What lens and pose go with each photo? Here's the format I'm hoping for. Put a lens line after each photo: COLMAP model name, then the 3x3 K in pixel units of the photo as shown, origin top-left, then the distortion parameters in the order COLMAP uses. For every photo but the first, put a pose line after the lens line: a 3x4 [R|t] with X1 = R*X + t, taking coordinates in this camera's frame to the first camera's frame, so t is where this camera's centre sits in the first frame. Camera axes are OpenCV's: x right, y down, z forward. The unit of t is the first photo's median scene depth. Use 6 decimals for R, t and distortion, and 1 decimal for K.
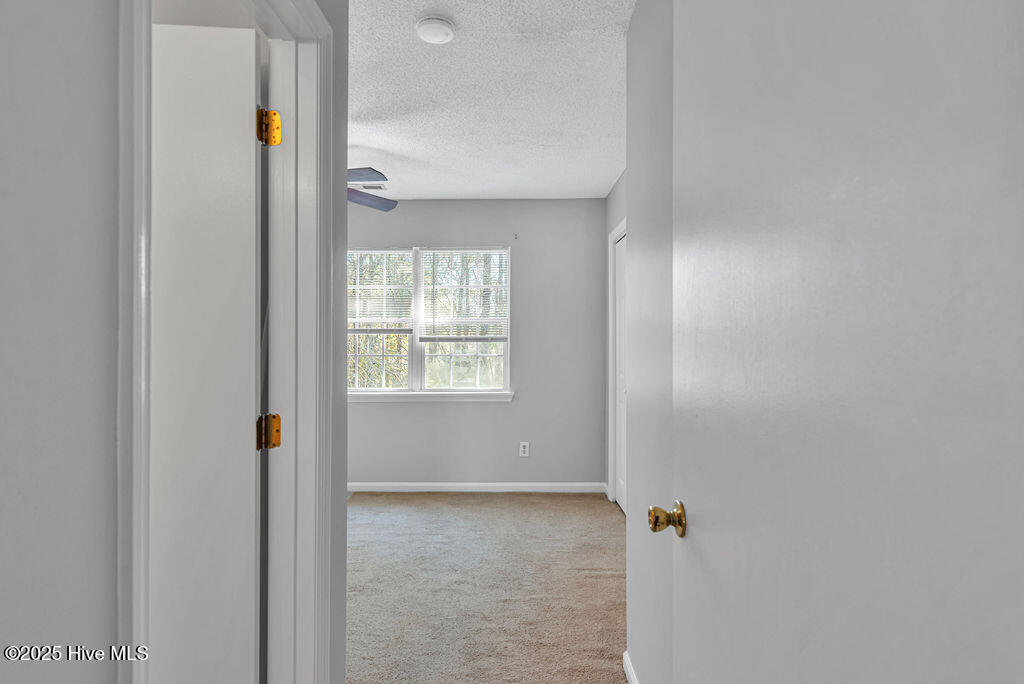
lens RADIAL K [[484.6, 0, 512.1], [0, 484.6, 346.5], [0, 0, 1]] dist [0.016191, -0.000039]
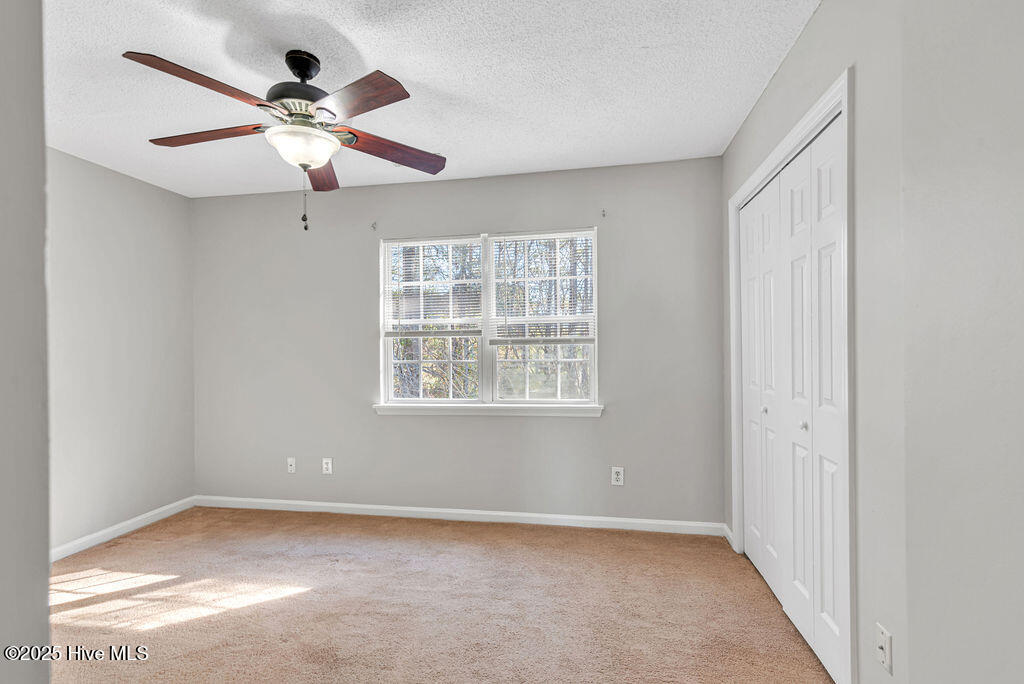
lens RADIAL K [[436.4, 0, 515.6], [0, 436.4, 349.0], [0, 0, 1]] dist [0.014360, -0.000054]
pose [[0.982589, -0.012573, -0.185365, -0.004523], [0.011517, 0.999911, -0.006774, 0.003675], [0.185434, 0.004521, 0.982646, 0.271325]]
